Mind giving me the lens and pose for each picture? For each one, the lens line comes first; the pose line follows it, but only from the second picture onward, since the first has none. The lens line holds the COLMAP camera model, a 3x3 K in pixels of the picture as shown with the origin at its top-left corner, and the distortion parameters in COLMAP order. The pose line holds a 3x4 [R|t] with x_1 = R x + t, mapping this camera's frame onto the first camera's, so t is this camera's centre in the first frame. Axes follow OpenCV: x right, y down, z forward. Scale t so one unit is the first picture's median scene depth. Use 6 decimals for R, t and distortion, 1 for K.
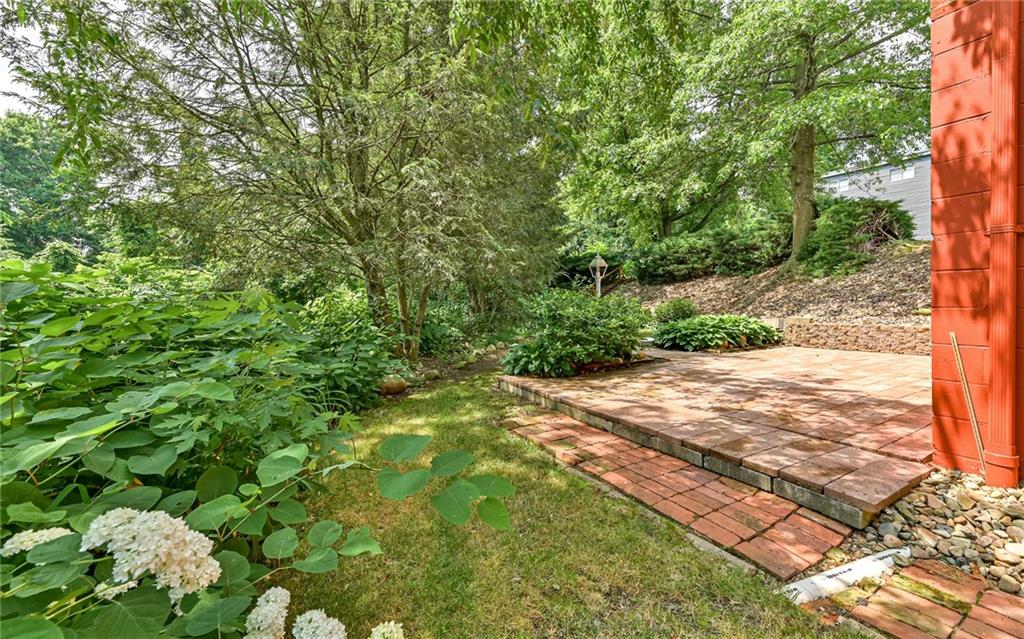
lens RADIAL K [[398.6, 0, 514.3], [0, 398.6, 302.3], [0, 0, 1]] dist [0.001276, 0.000204]
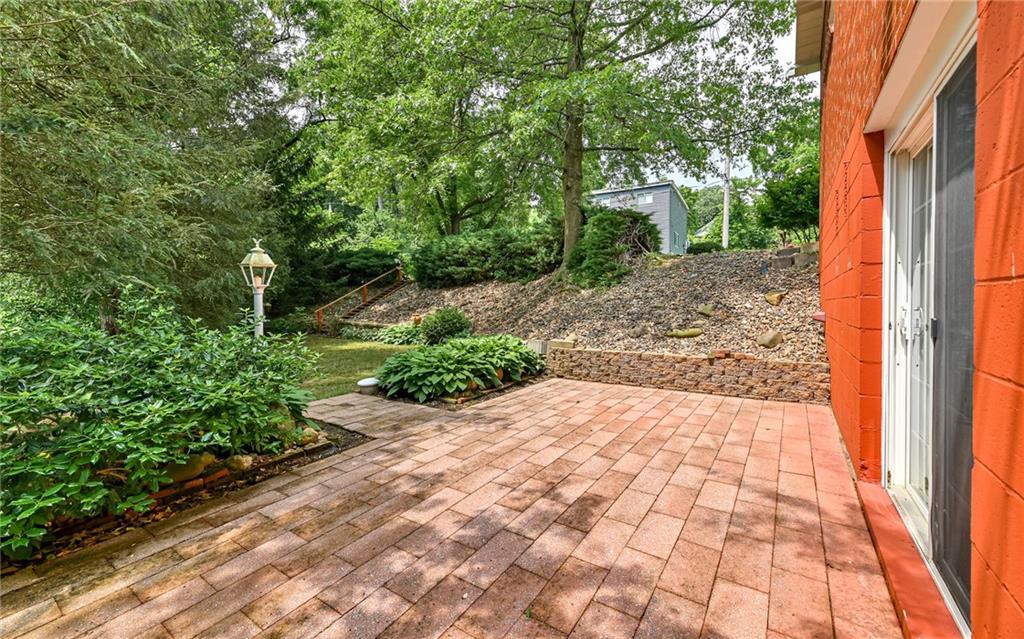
lens RADIAL K [[398.6, 0, 514.3], [0, 398.6, 302.3], [0, 0, 1]] dist [0.001276, 0.000204]
pose [[0.893821, 0.003922, 0.448407, 0.204491], [-0.006378, 0.999972, 0.003966, -0.032475], [-0.448379, -0.006405, 0.893821, 0.250269]]
